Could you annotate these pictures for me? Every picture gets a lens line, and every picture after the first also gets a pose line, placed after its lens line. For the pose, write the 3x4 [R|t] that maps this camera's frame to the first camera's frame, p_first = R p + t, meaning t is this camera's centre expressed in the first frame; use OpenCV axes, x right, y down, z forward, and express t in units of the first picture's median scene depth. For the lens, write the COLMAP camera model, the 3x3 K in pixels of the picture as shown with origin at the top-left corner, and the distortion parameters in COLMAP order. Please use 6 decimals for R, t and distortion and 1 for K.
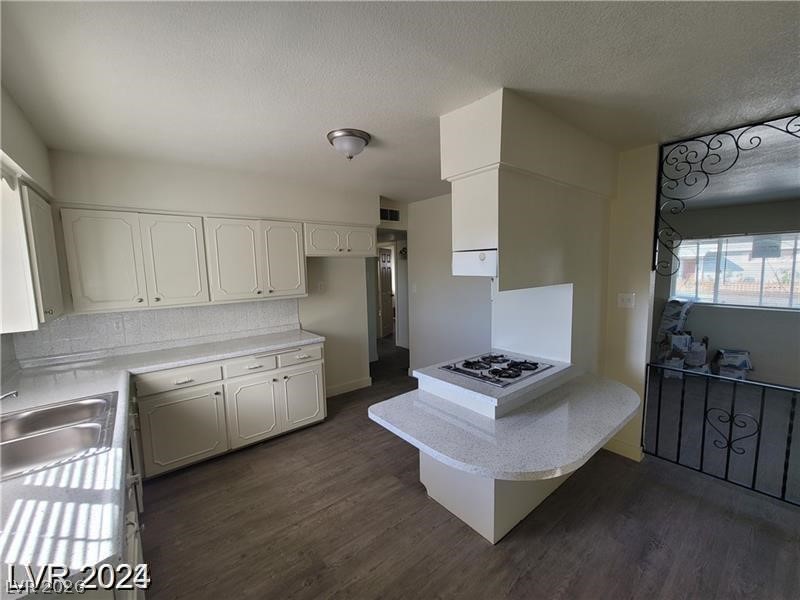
lens RADIAL K [[328.1, 0, 400.6], [0, 328.1, 301.4], [0, 0, 1]] dist [-0.007771, 0.003661]
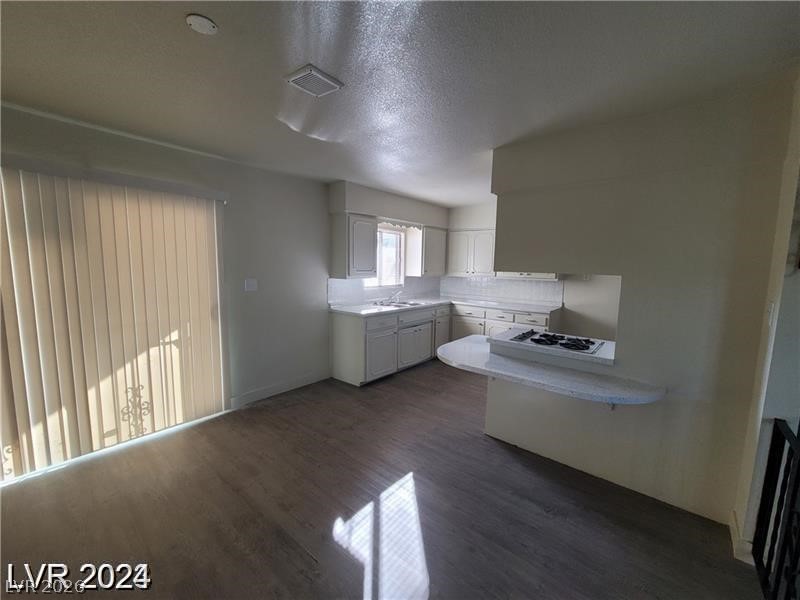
lens RADIAL K [[328.1, 0, 401.8], [0, 328.1, 300.6], [0, 0, 1]] dist [-0.007771, 0.003661]
pose [[0.194242, 0.136025, -0.971477, 1.221143], [-0.127648, 0.985424, 0.112455, -0.007251], [0.972613, 0.102163, 0.208774, 0.164528]]
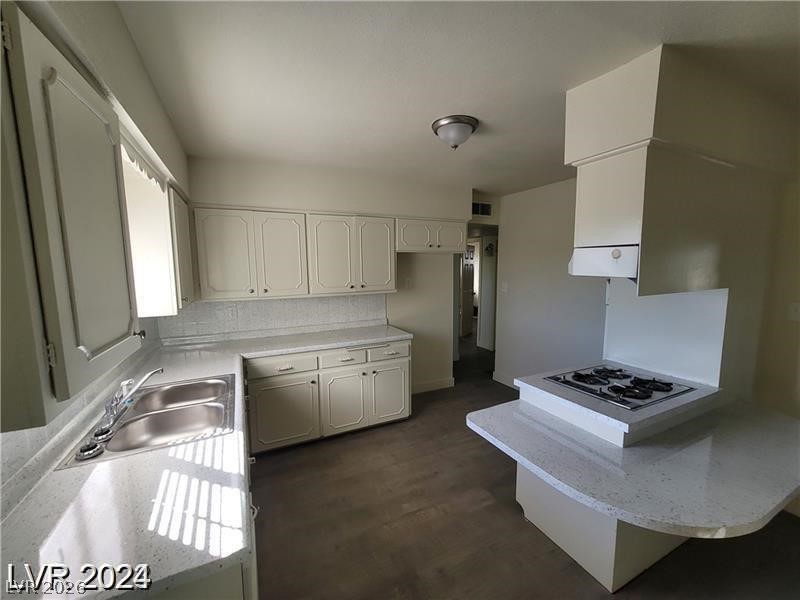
lens RADIAL K [[328.1, 0, 400.1], [0, 328.1, 301.5], [0, 0, 1]] dist [-0.007771, 0.003661]
pose [[0.974483, 0.040429, -0.220791, -0.070685], [-0.037991, 0.999161, 0.015279, -0.004284], [0.221223, -0.006501, 0.975202, 0.041342]]
